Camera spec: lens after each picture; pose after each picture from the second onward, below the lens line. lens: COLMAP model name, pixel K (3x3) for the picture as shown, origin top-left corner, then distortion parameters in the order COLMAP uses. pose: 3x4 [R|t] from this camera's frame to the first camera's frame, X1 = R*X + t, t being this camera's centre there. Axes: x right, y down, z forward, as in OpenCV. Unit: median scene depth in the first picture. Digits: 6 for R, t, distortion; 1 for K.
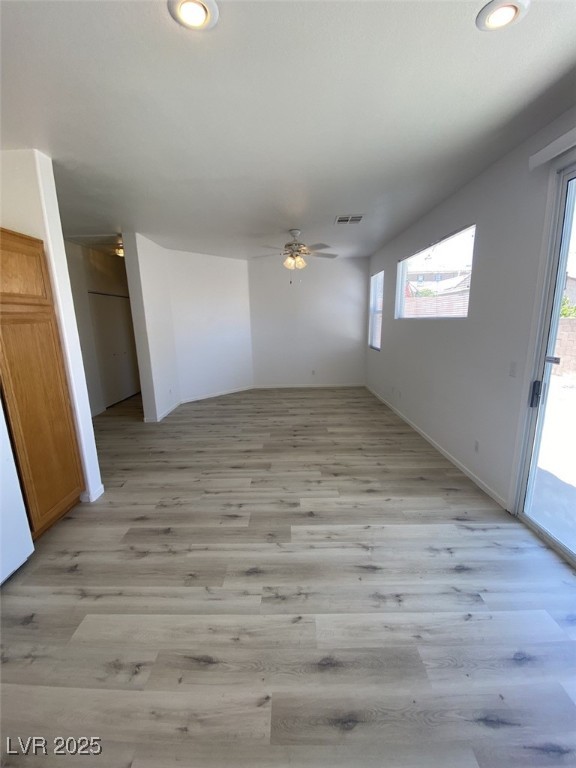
lens RADIAL K [[312.9, 0, 286.0], [0, 312.9, 381.8], [0, 0, 1]] dist [0.008337, -0.013801]
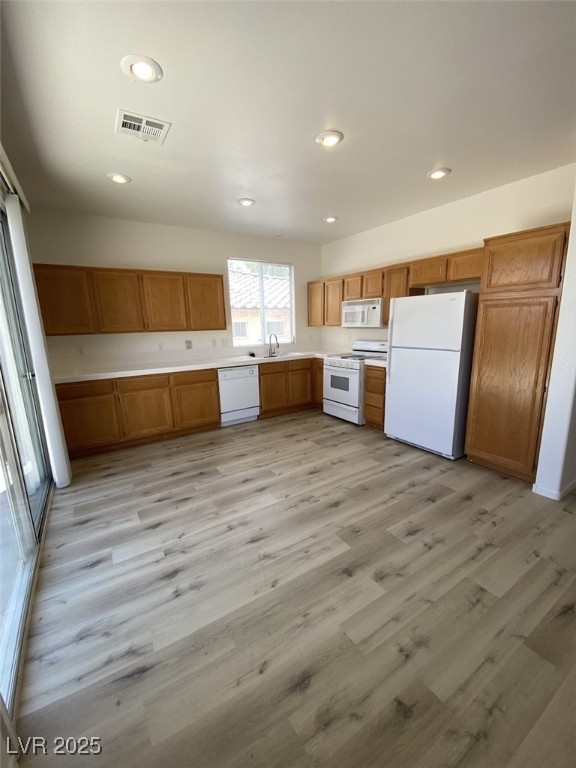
lens RADIAL K [[312.9, 0, 285.9], [0, 312.9, 383.1], [0, 0, 1]] dist [0.008337, -0.013801]
pose [[-0.842101, 0.150026, -0.518032, 0.492562], [-0.063373, 0.926349, 0.371296, -0.246537], [0.535583, 0.345498, -0.770572, 1.261934]]
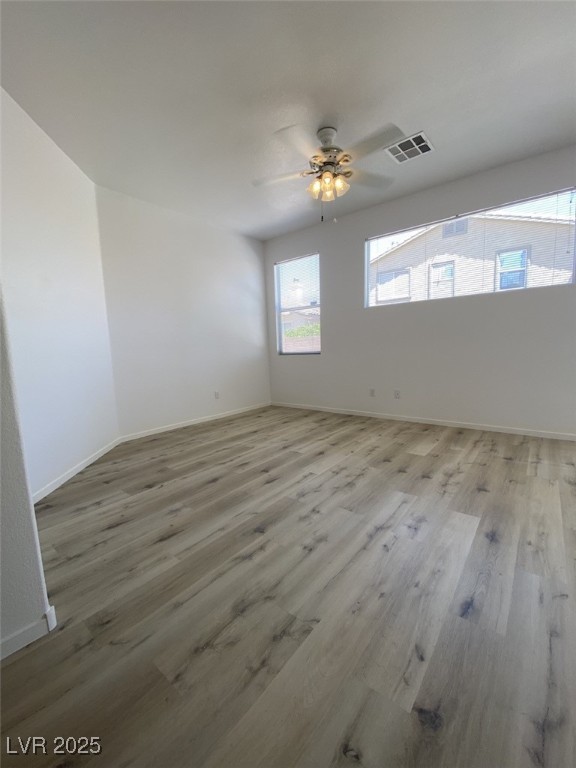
lens RADIAL K [[312.9, 0, 287.5], [0, 312.9, 381.8], [0, 0, 1]] dist [0.008337, -0.013801]
pose [[0.621427, -0.087051, 0.778621, -0.864539], [0.175709, 0.983978, -0.030226, -0.035555], [-0.763515, 0.155594, 0.626766, 1.276115]]
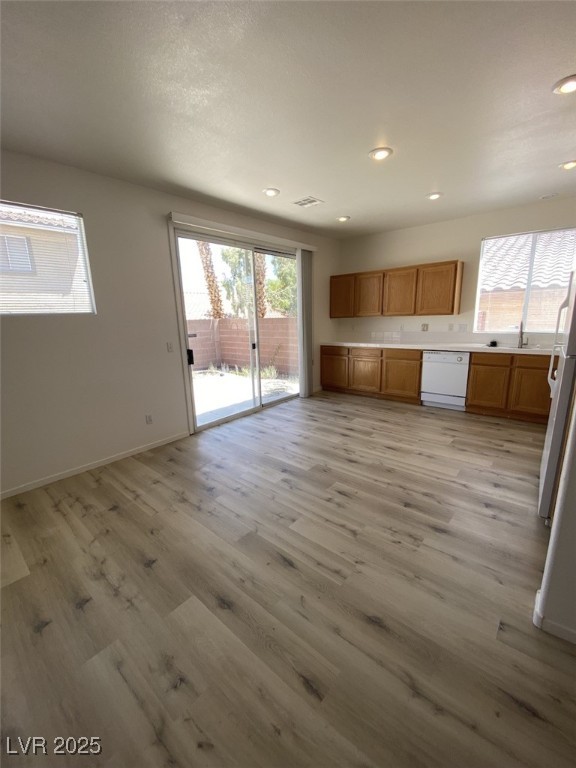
lens RADIAL K [[312.9, 0, 285.8], [0, 312.9, 382.1], [0, 0, 1]] dist [0.008337, -0.013801]
pose [[-0.762311, -0.094306, 0.640303, -0.610615], [0.171907, 0.924287, 0.340796, -0.272297], [-0.623963, 0.369865, -0.688382, 1.585848]]
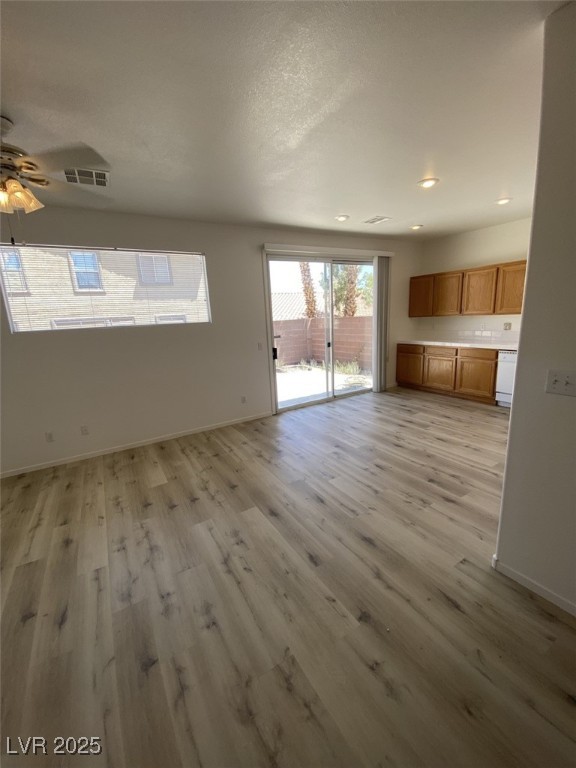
lens RADIAL K [[312.9, 0, 284.6], [0, 312.9, 380.0], [0, 0, 1]] dist [0.008337, -0.013801]
pose [[-0.517852, -0.127903, 0.845855, -0.938950], [0.232568, 0.930472, 0.283081, -0.324951], [-0.823251, 0.343313, -0.452101, 1.662349]]
